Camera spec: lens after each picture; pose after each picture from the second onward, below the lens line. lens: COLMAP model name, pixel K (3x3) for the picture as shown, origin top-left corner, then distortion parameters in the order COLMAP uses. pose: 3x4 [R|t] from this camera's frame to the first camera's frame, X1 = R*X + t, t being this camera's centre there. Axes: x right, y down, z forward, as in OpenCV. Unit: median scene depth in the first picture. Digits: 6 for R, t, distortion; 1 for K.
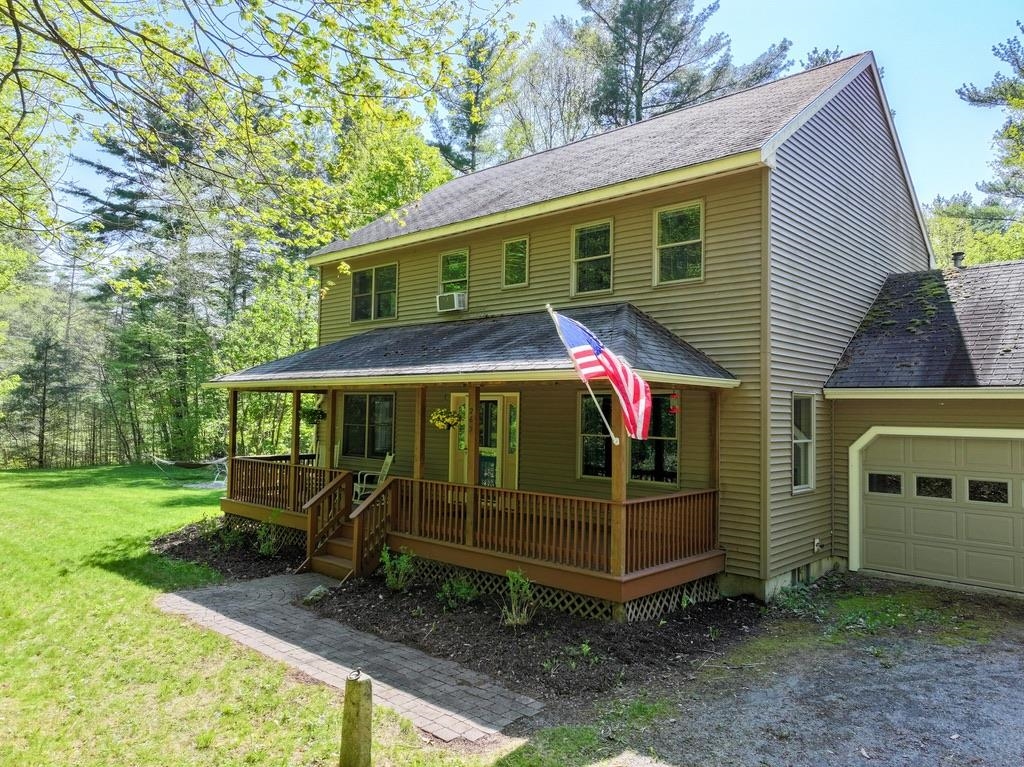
lens RADIAL K [[716.1, 0, 512.0], [0, 716.1, 383.5], [0, 0, 1]] dist [0.001150, 0.005056]
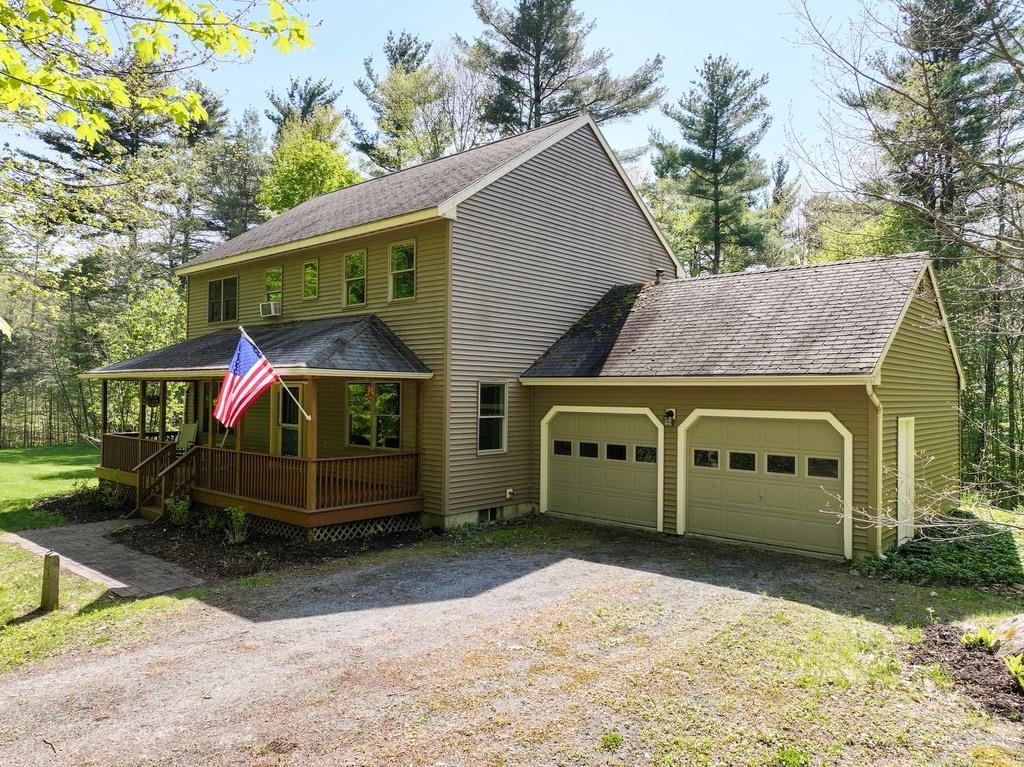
lens RADIAL K [[716.1, 0, 512.0], [0, 716.1, 383.5], [0, 0, 1]] dist [0.001150, 0.005056]
pose [[0.999856, -0.006959, 0.015501, 0.400633], [0.006512, 0.999565, 0.028749, -0.020755], [-0.015694, -0.028644, 0.999466, -0.338878]]
